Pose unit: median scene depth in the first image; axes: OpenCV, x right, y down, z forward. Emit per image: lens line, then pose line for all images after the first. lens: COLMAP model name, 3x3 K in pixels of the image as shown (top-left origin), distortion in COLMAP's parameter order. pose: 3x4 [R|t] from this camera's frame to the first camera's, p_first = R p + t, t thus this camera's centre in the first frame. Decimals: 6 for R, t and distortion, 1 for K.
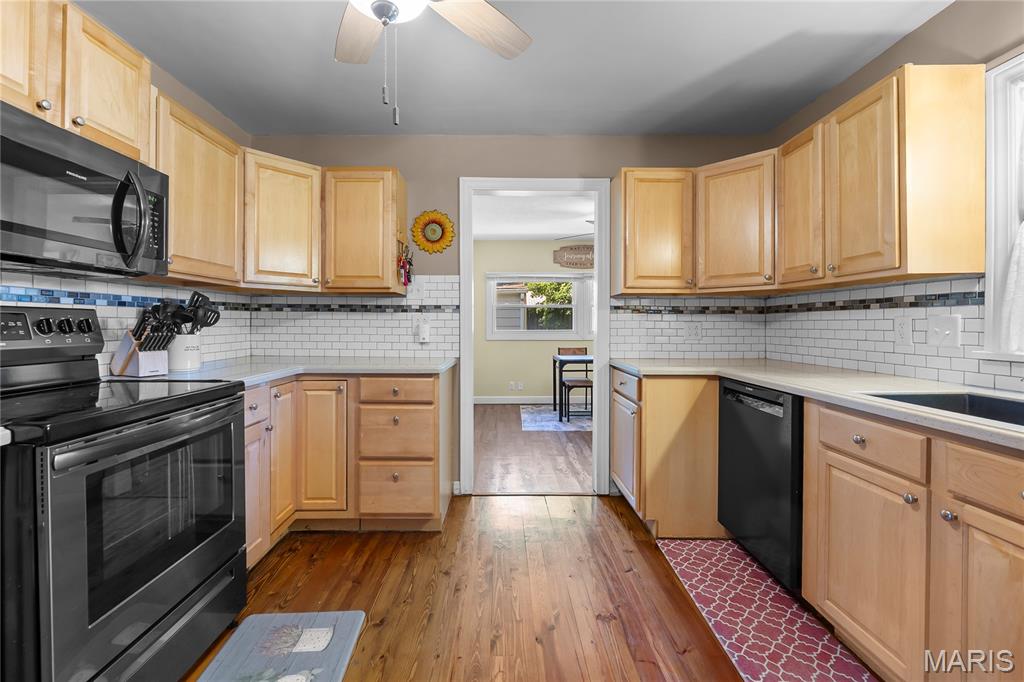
lens RADIAL K [[435.1, 0, 506.5], [0, 435.1, 328.5], [0, 0, 1]] dist [-0.006046, -0.000178]
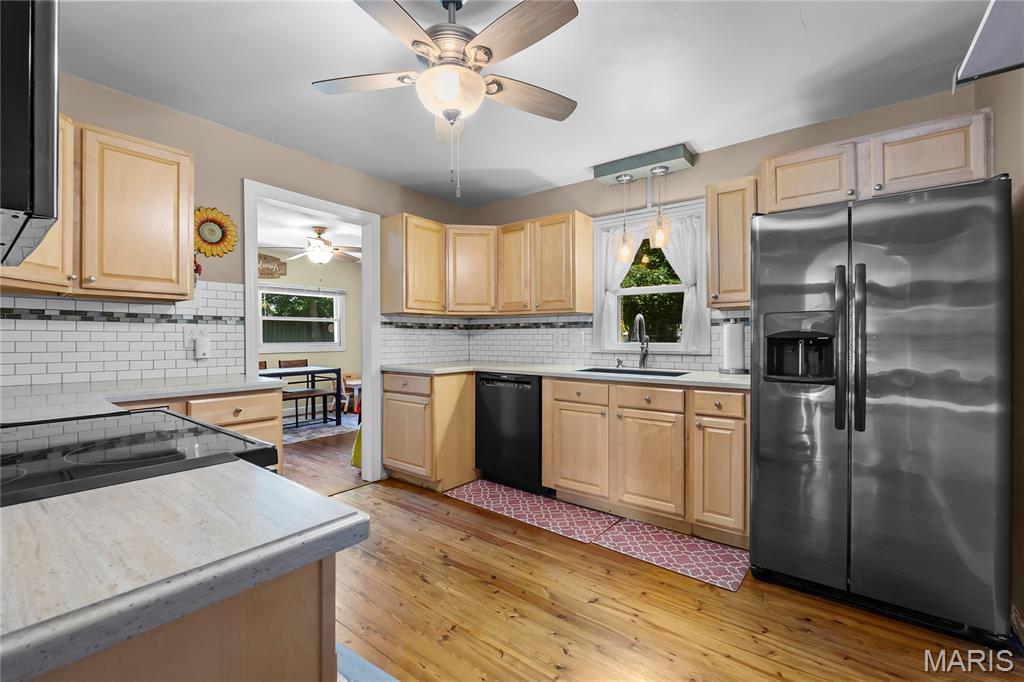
lens RADIAL K [[435.1, 0, 503.2], [0, 435.1, 340.6], [0, 0, 1]] dist [-0.006046, -0.000178]
pose [[0.618200, -0.009002, 0.785969, -0.628952], [0.008543, 0.999952, 0.004733, -0.003179], [-0.785974, 0.003788, 0.618248, -0.005377]]
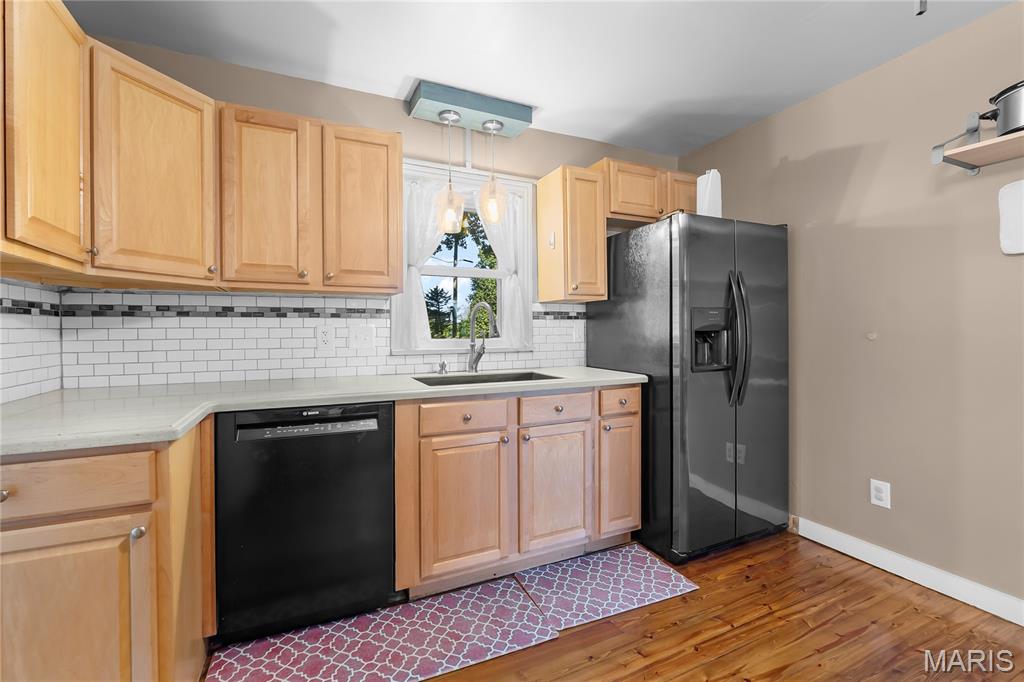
lens RADIAL K [[435.1, 0, 502.9], [0, 435.1, 333.9], [0, 0, 1]] dist [-0.006046, -0.000178]
pose [[-0.414660, -0.007342, 0.909947, -0.278800], [0.012807, 0.999821, 0.013903, -0.012501], [-0.909886, 0.017419, -0.414492, 0.874862]]
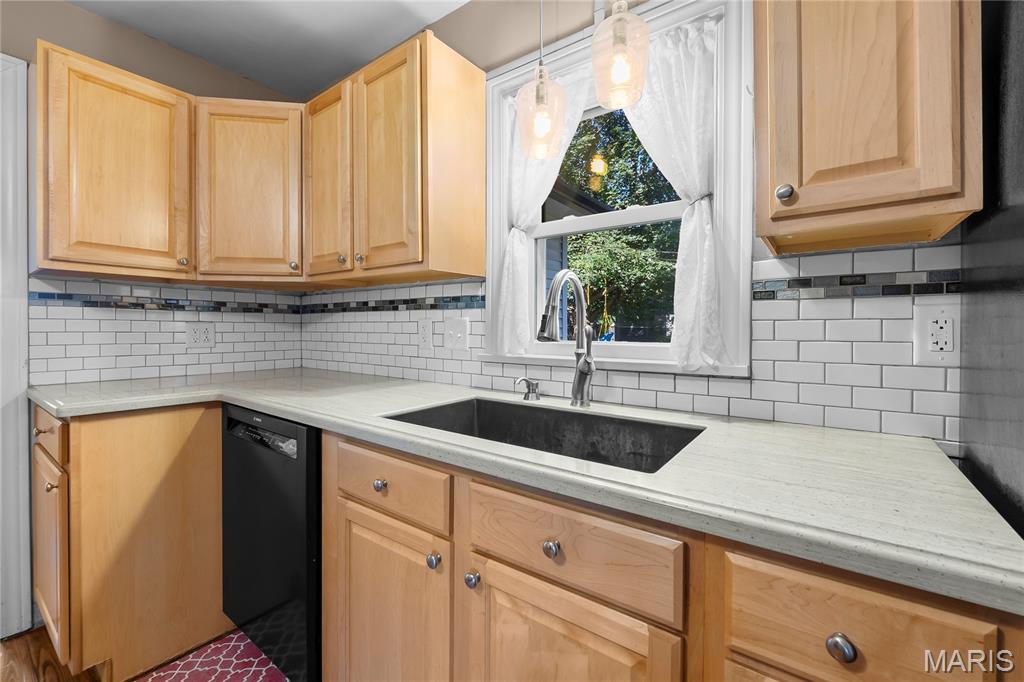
lens RADIAL K [[435.1, 0, 502.3], [0, 435.1, 333.2], [0, 0, 1]] dist [-0.006046, -0.000178]
pose [[0.608189, -0.007093, 0.793761, 0.214774], [0.002233, 0.999971, 0.007226, -0.002175], [-0.793789, -0.002622, 0.608187, 0.234349]]
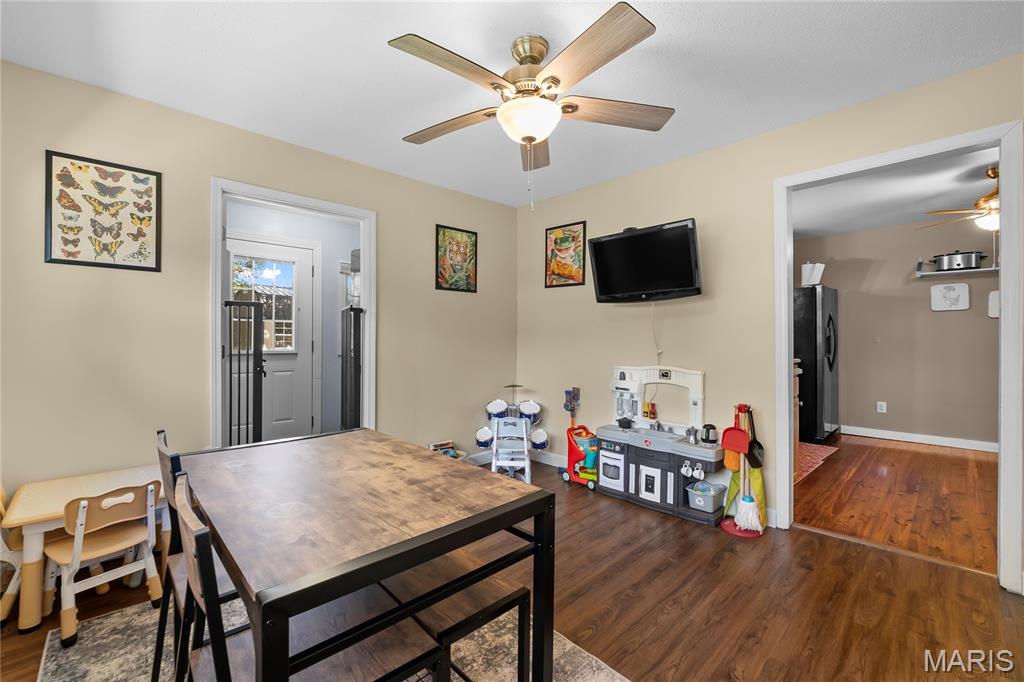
lens RADIAL K [[435.1, 0, 509.6], [0, 435.1, 342.1], [0, 0, 1]] dist [-0.006046, -0.000178]
pose [[-0.690908, 0.003283, 0.722935, -0.085036], [0.008423, 0.999958, 0.003508, -0.003091], [-0.722894, 0.008512, -0.690907, 2.434525]]
